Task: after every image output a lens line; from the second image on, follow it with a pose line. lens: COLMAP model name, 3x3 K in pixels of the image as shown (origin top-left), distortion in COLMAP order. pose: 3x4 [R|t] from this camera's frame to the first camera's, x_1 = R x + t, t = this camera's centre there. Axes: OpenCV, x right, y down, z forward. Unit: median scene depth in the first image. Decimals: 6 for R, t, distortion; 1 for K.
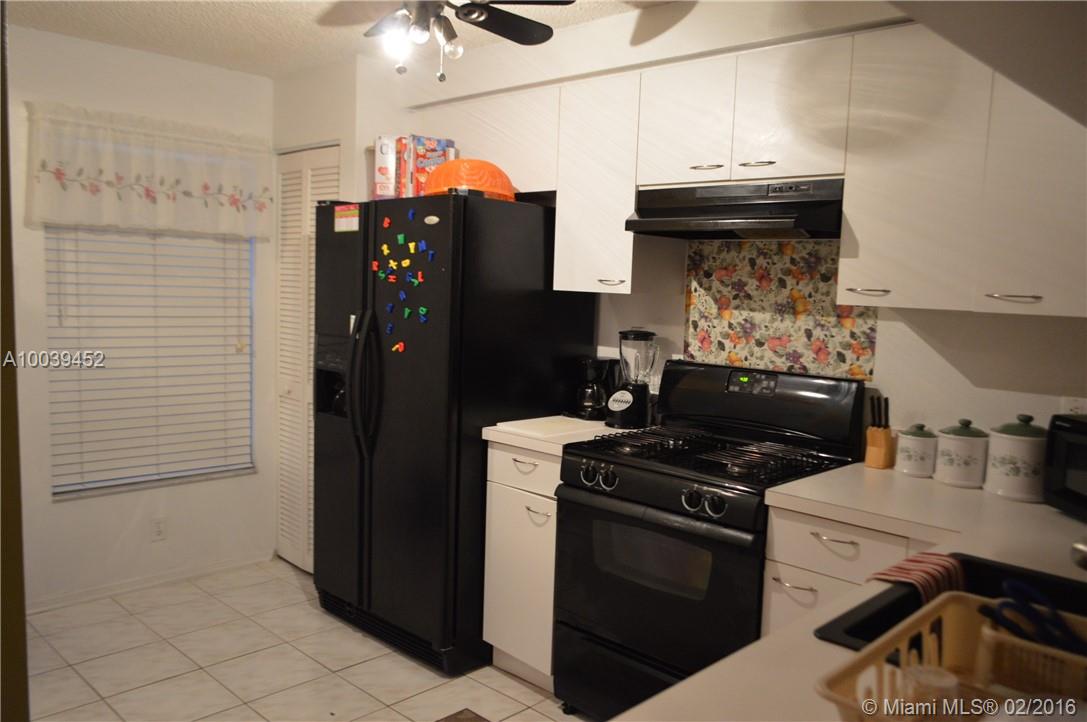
lens RADIAL K [[850.9, 0, 547.3], [0, 850.9, 375.3], [0, 0, 1]] dist [-0.019475, 0.003634]
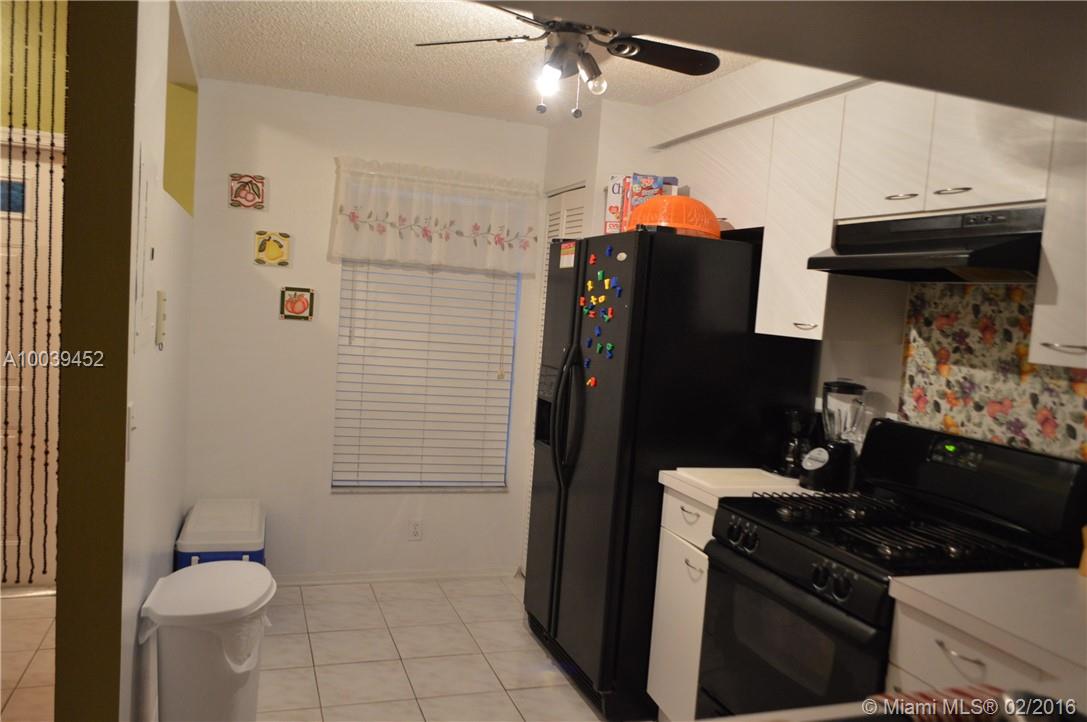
lens RADIAL K [[850.9, 0, 547.3], [0, 850.9, 375.3], [0, 0, 1]] dist [-0.019475, 0.003634]
pose [[0.893442, 0.067507, -0.444076, 0.223076], [-0.090380, 0.995440, -0.030513, -0.004901], [0.439991, 0.067397, 0.895469, 0.070046]]
